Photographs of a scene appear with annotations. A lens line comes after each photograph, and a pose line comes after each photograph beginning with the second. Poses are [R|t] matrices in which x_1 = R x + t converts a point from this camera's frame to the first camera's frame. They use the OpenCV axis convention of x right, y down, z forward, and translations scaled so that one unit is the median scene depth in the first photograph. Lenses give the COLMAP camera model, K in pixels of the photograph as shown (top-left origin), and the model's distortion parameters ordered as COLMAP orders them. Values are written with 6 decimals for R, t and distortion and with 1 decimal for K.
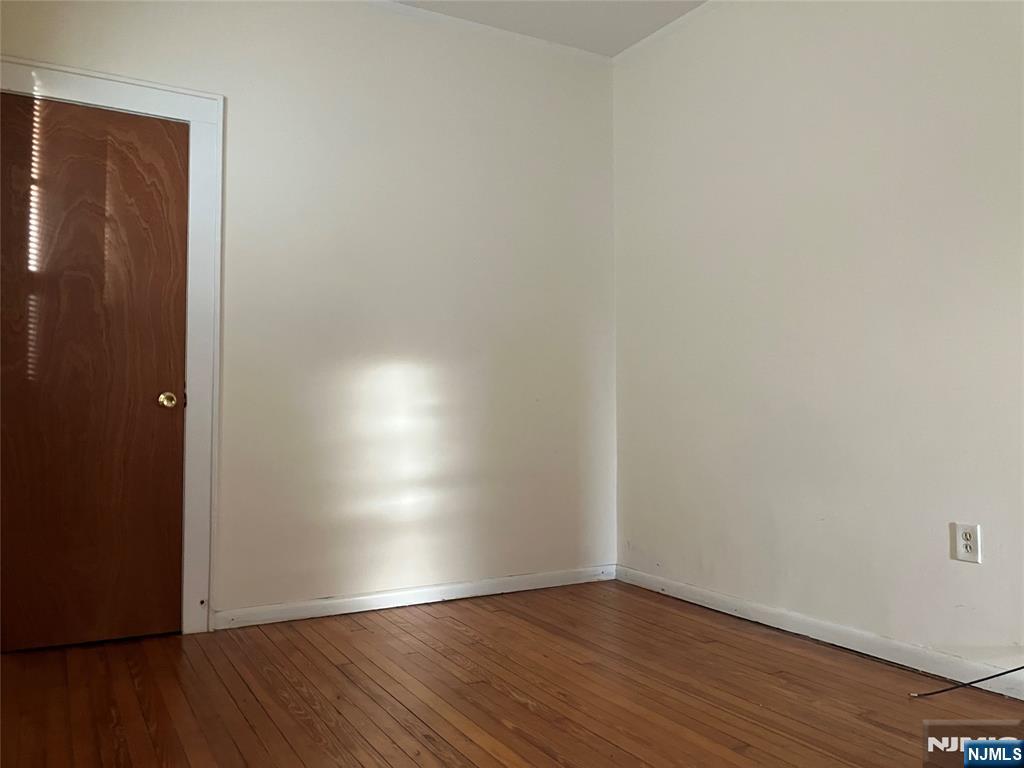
lens RADIAL K [[834.3, 0, 505.6], [0, 834.3, 377.8], [0, 0, 1]] dist [0.009951, -0.004917]
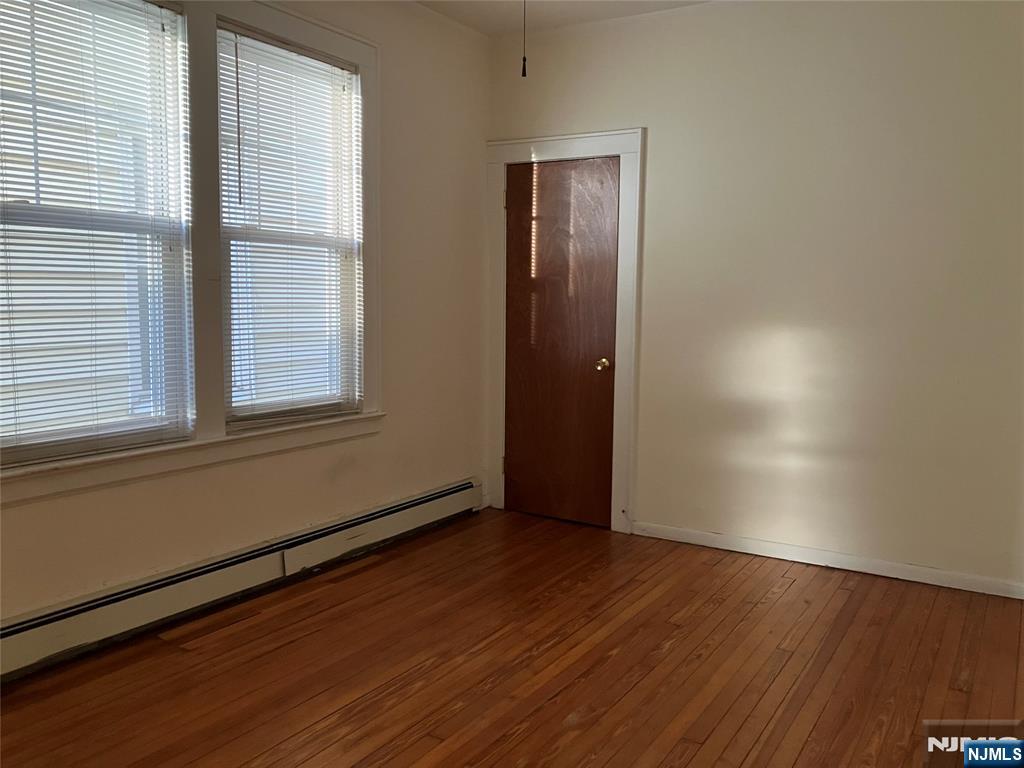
lens RADIAL K [[834.3, 0, 511.2], [0, 834.3, 382.1], [0, 0, 1]] dist [0.009951, -0.004917]
pose [[0.485011, 0.095199, -0.869311, 0.773854], [0.030001, 0.991661, 0.125336, -0.130278], [0.873993, -0.086869, 0.478110, 0.207063]]
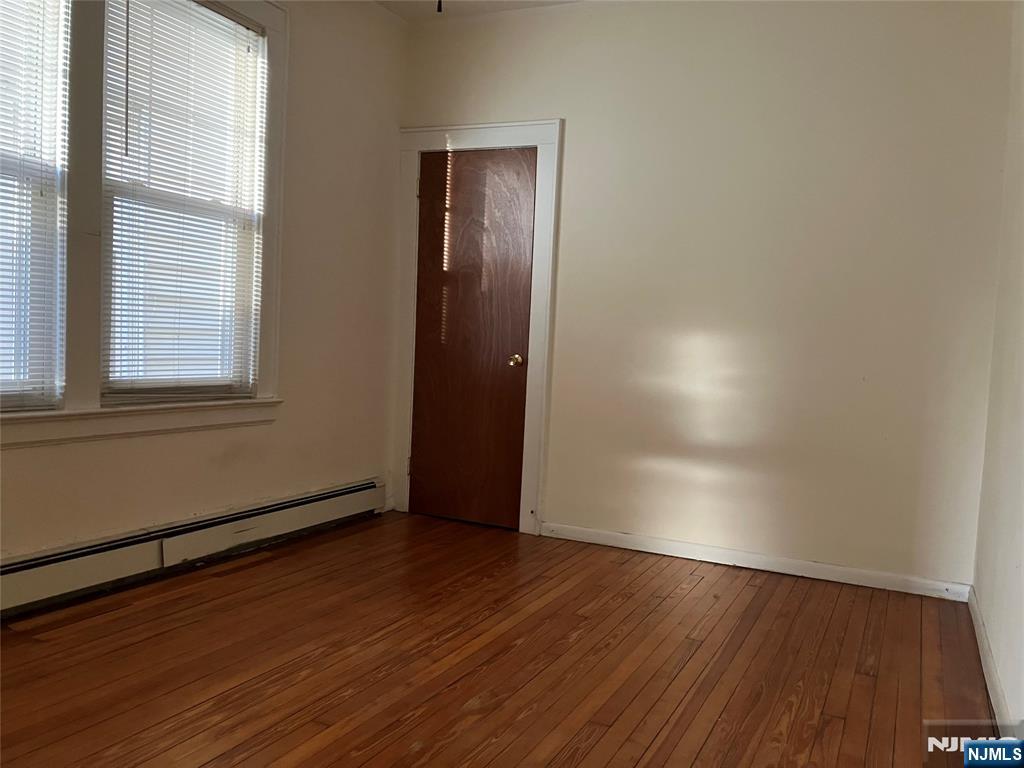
lens RADIAL K [[834.3, 0, 515.0], [0, 834.3, 393.3], [0, 0, 1]] dist [0.009951, -0.004917]
pose [[0.575731, 0.082170, -0.813500, 0.738626], [-0.008838, 0.995505, 0.094299, -0.050528], [0.817592, -0.047101, 0.573869, 0.231688]]
